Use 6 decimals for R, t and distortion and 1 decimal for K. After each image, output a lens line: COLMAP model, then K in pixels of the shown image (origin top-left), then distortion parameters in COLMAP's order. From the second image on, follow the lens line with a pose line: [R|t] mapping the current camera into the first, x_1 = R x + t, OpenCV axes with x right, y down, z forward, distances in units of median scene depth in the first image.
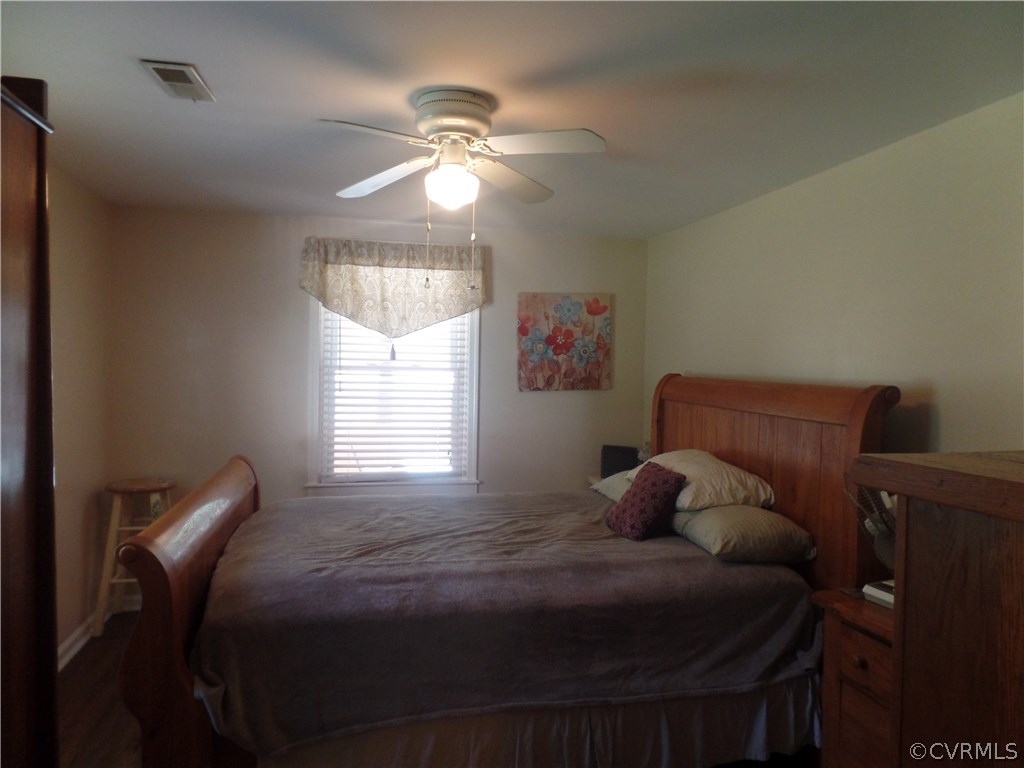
lens RADIAL K [[705.3, 0, 512.0], [0, 705.3, 384.0], [0, 0, 1]] dist [0.024791, 0.000969]
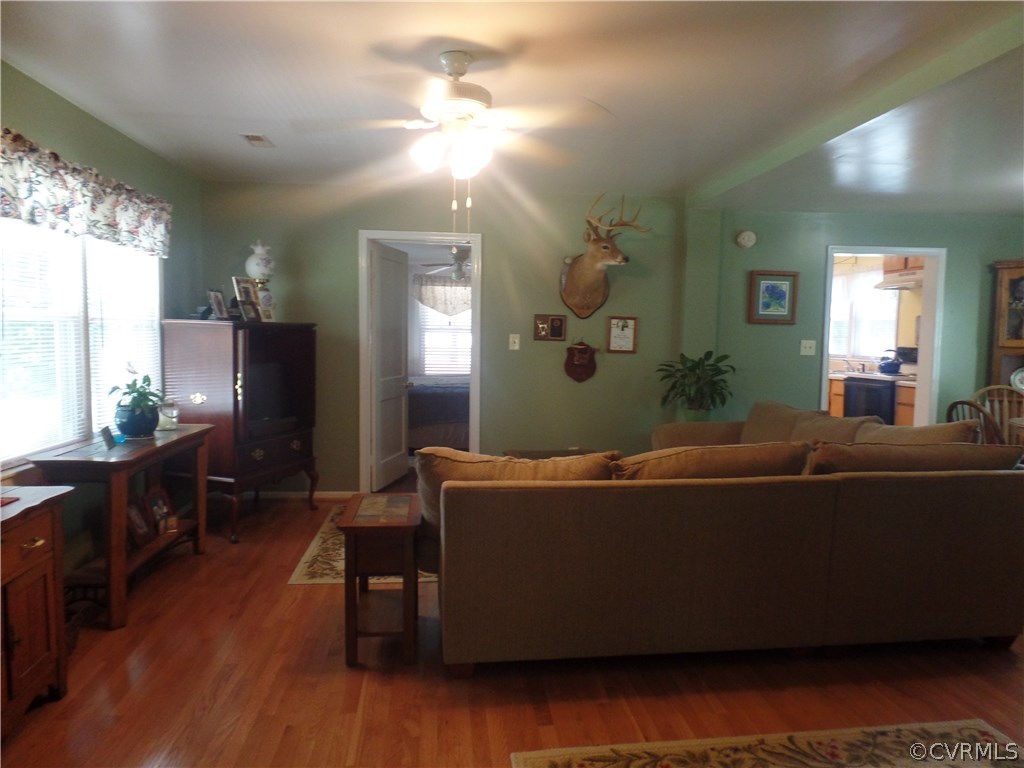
lens RADIAL K [[705.3, 0, 512.0], [0, 705.3, 384.0], [0, 0, 1]] dist [0.024791, 0.000969]
pose [[0.991847, 0.007127, -0.127232, 0.342238], [-0.001300, 0.998949, 0.045822, 0.052693], [0.127425, -0.045283, 0.990814, -1.327911]]
